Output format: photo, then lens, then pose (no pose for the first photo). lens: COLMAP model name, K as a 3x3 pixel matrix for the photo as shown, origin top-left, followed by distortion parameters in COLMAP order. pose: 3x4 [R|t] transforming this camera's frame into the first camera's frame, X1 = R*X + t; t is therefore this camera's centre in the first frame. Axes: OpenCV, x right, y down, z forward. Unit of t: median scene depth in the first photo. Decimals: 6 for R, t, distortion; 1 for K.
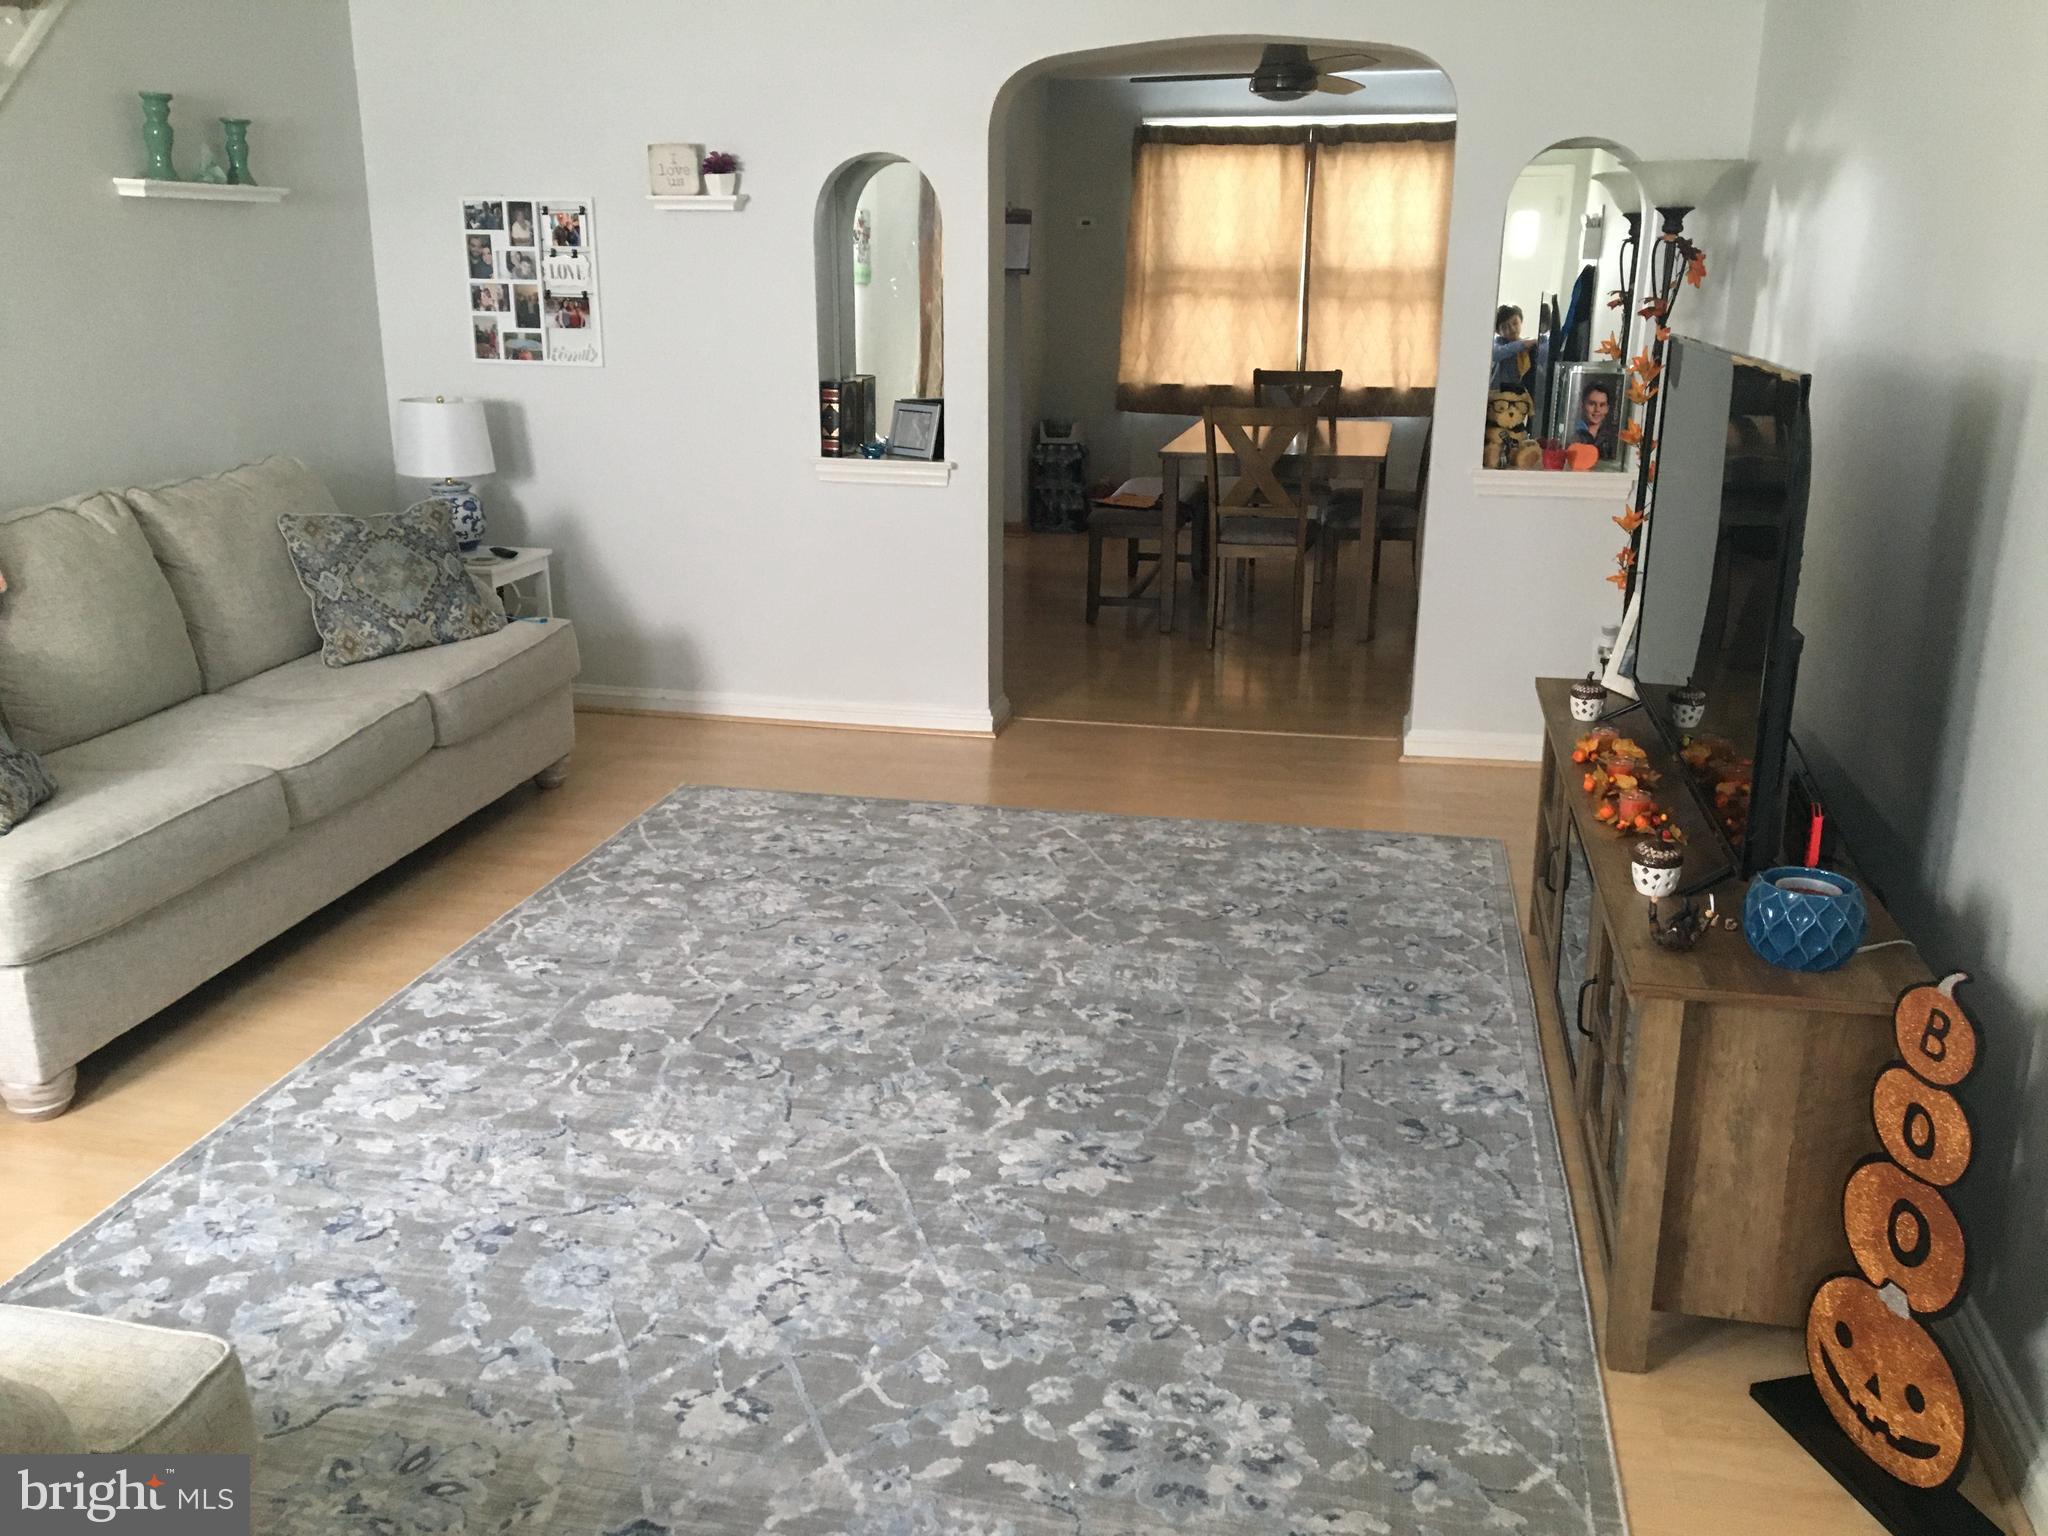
lens RADIAL K [[1723.1, 0, 1027.4], [0, 1723.1, 760.4], [0, 0, 1]] dist [0.067344, -0.091084]
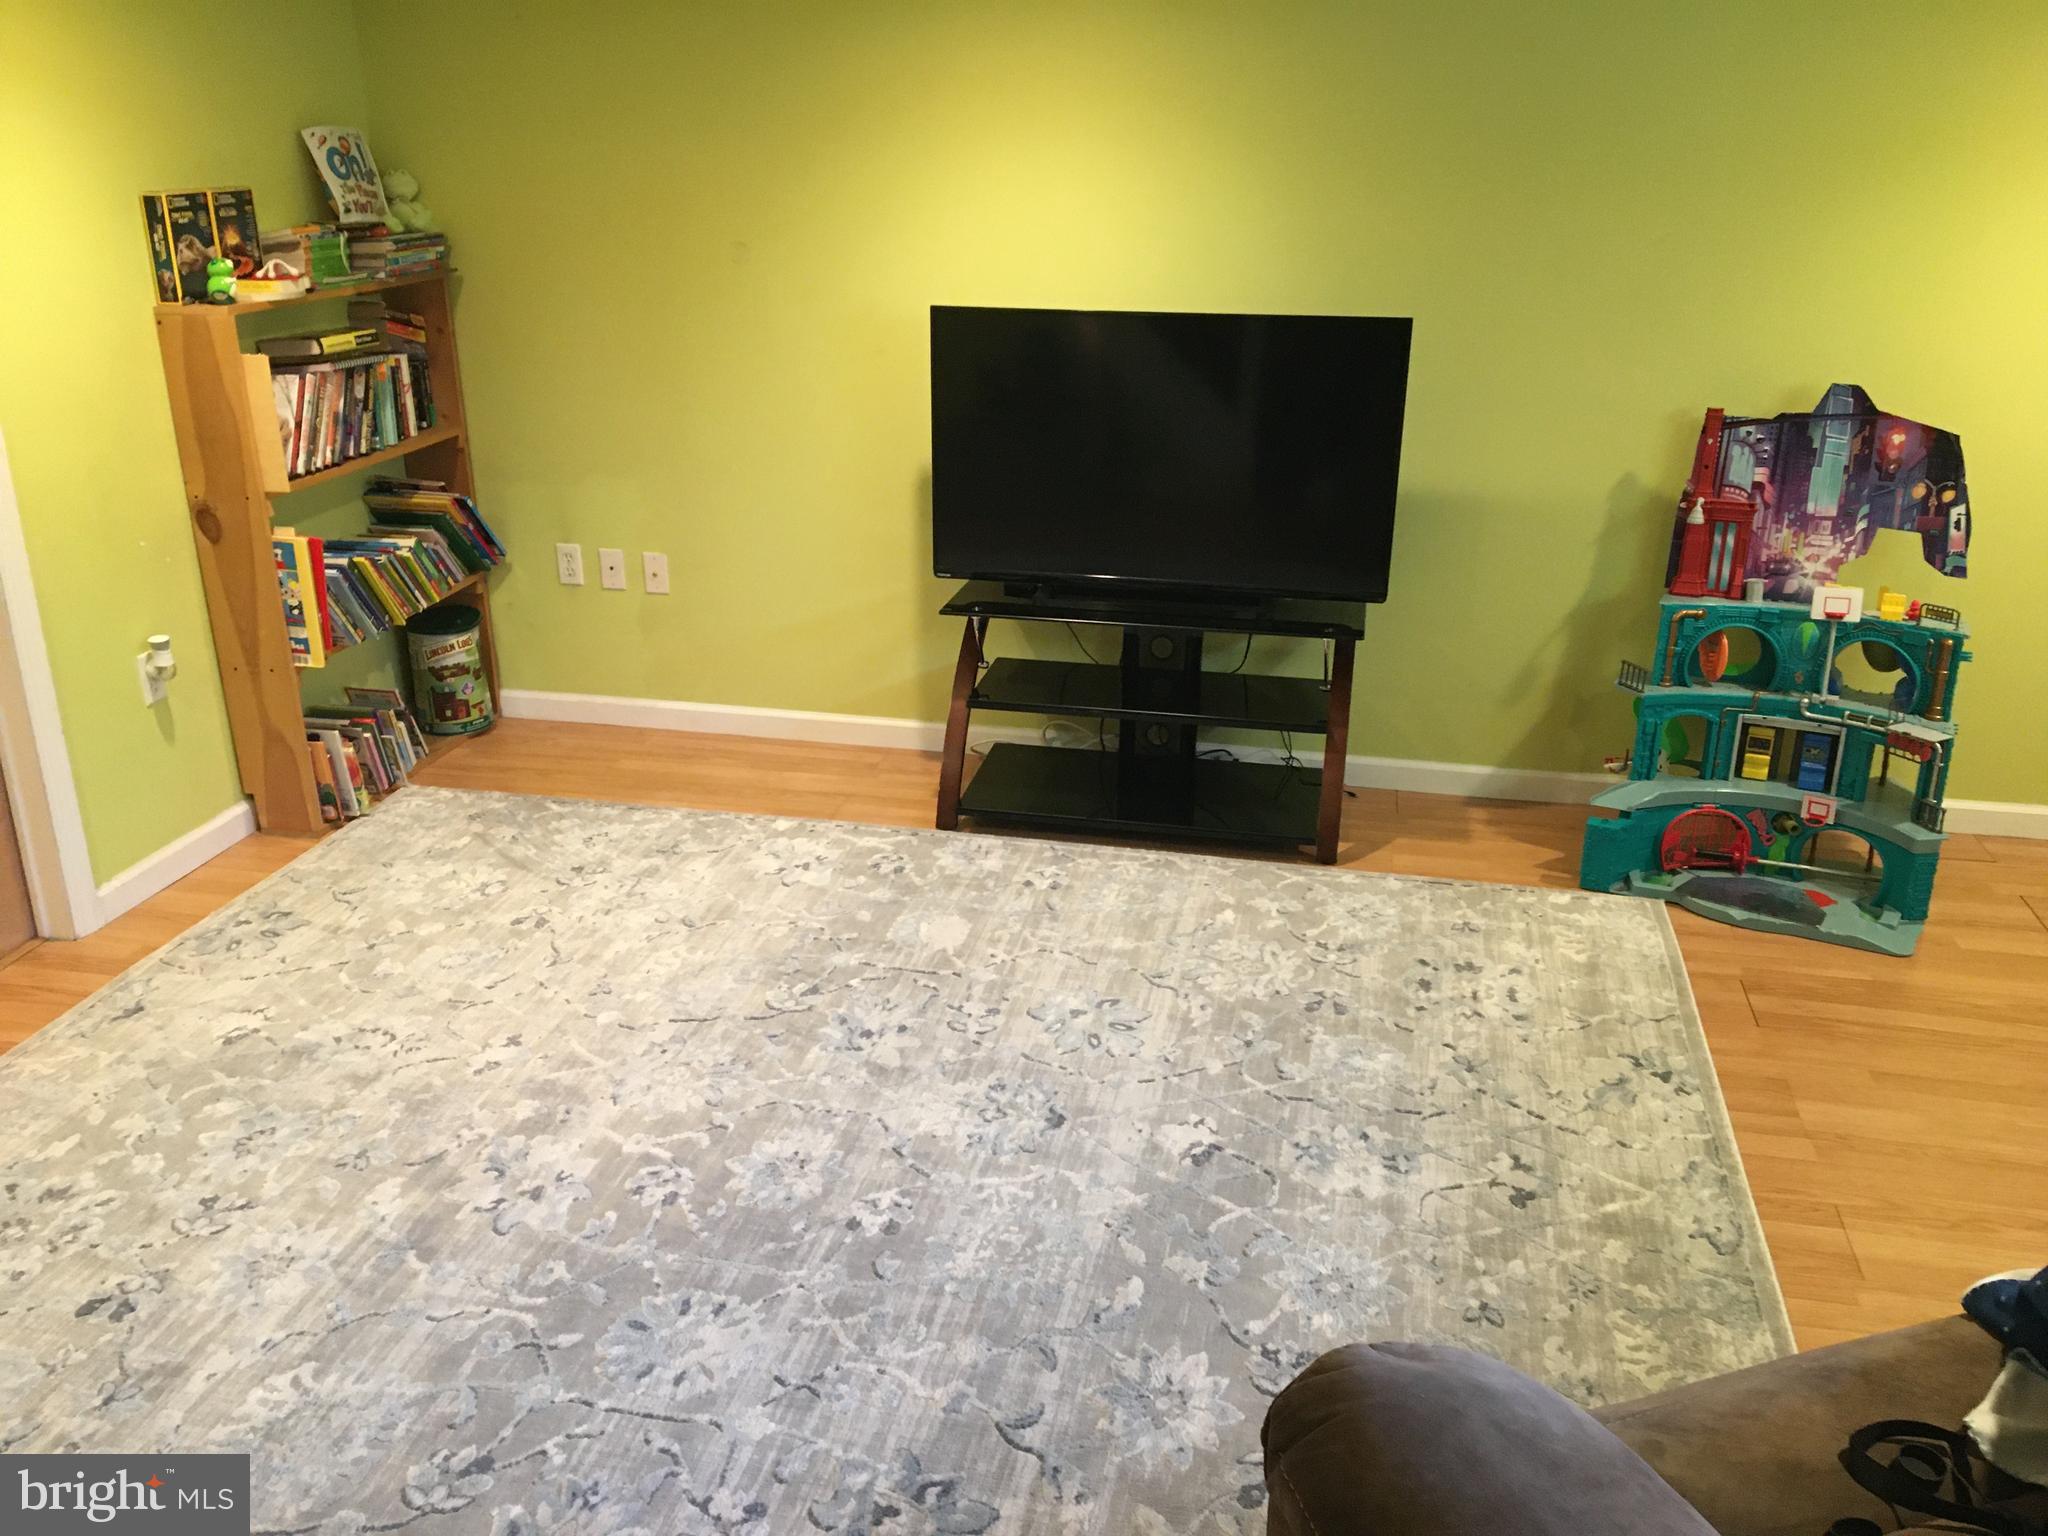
lens RADIAL K [[1723.1, 0, 1024.0], [0, 1723.1, 766.7], [0, 0, 1]] dist [0.067344, -0.091084]
pose [[-0.017989, 0.357146, -0.933875, 0.701920], [-0.283202, 0.893955, 0.347335, -0.318055], [0.958891, 0.270724, 0.085063, 0.968922]]
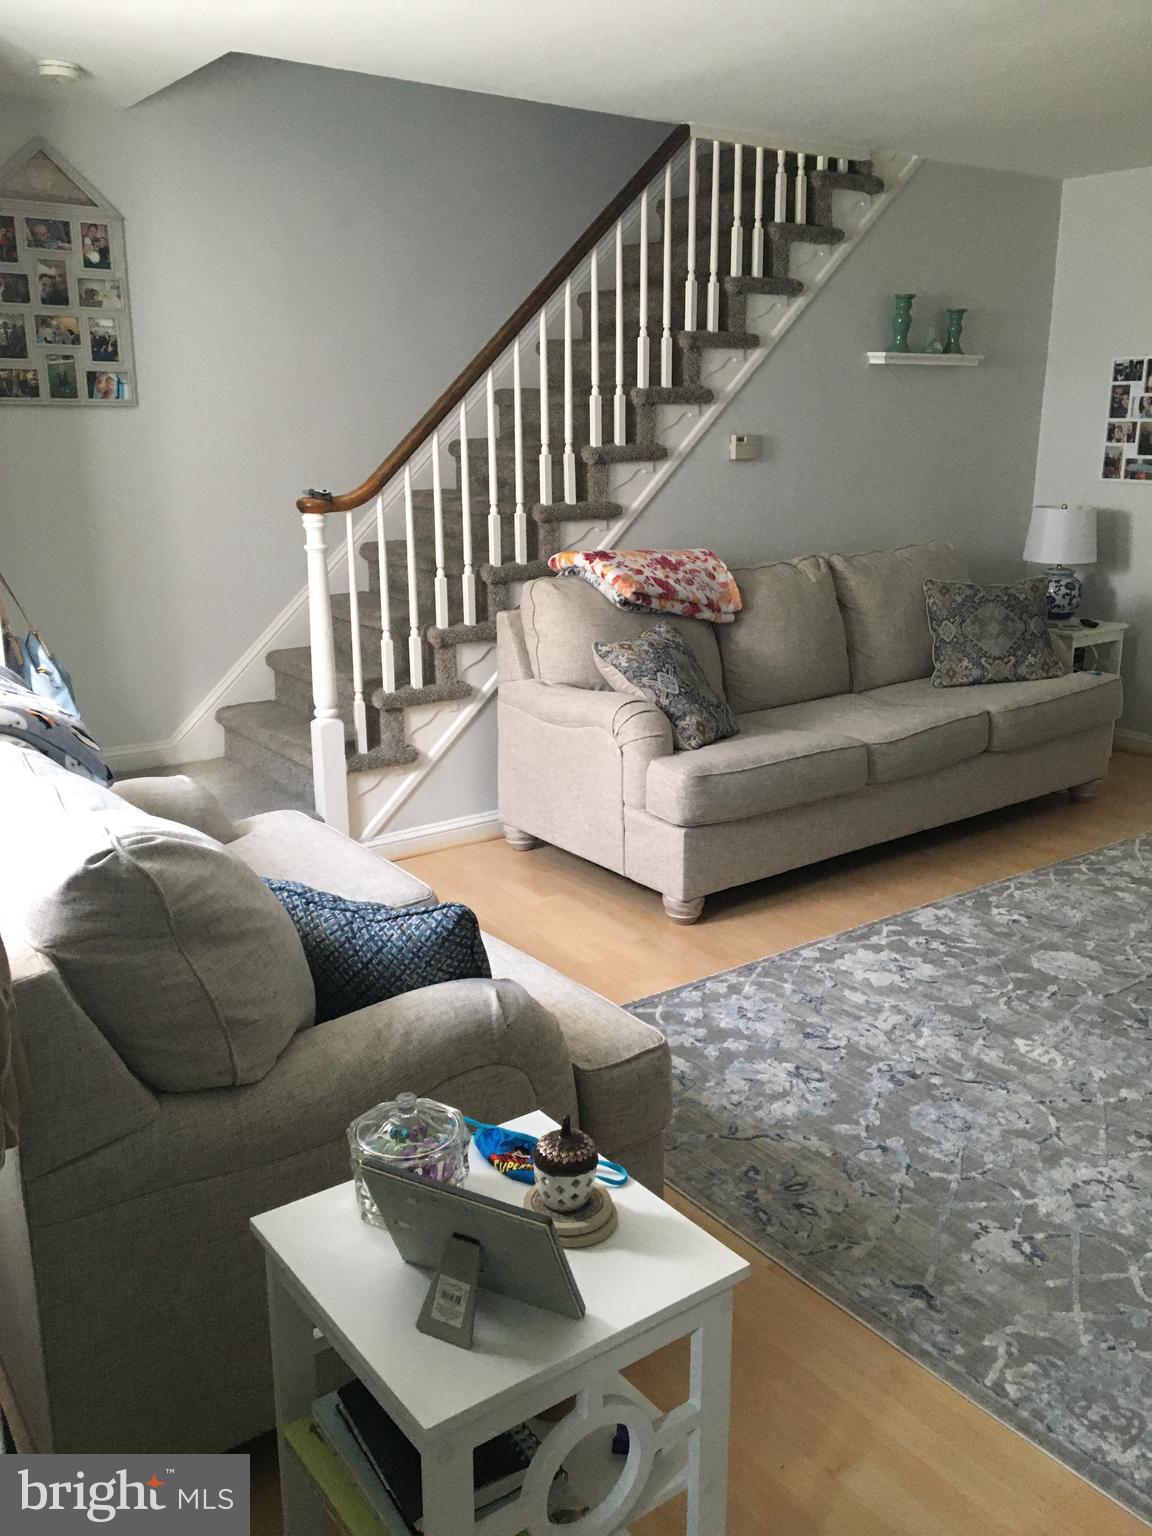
lens RADIAL K [[1292.3, 0, 568.4], [0, 1292.3, 764.6], [0, 0, 1]] dist [0.067344, -0.091084]
pose [[0.740145, 0.165447, -0.651777, 0.110509], [-0.181382, 0.982454, 0.043411, 0.023293], [0.647523, 0.086090, 0.757167, 0.001392]]
